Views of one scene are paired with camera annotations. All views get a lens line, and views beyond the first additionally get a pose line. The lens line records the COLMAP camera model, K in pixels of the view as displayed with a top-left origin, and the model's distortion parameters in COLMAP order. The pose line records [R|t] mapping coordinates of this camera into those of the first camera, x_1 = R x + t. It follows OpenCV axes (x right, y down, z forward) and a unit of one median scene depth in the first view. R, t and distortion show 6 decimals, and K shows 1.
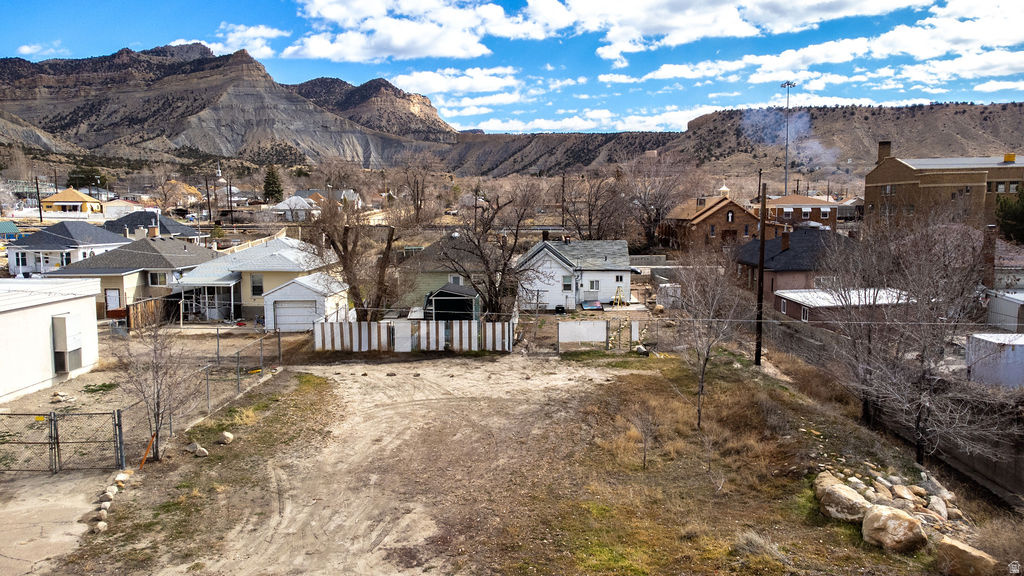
lens RADIAL K [[764.3, 0, 512.0], [0, 764.3, 288.0], [0, 0, 1]] dist [0.026438, 0.058486]
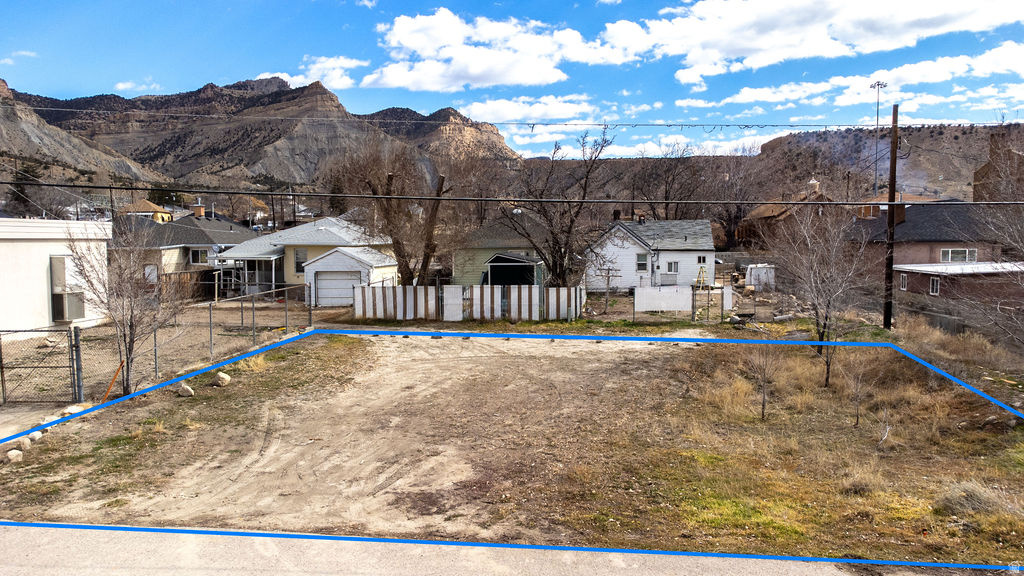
lens RADIAL K [[764.3, 0, 512.0], [0, 764.3, 288.0], [0, 0, 1]] dist [0.026438, 0.058486]
pose [[0.996265, 0.005993, -0.086145, -0.001706], [-0.009460, 0.999159, -0.039897, 0.080771], [0.085833, 0.040563, 0.995483, 0.142465]]
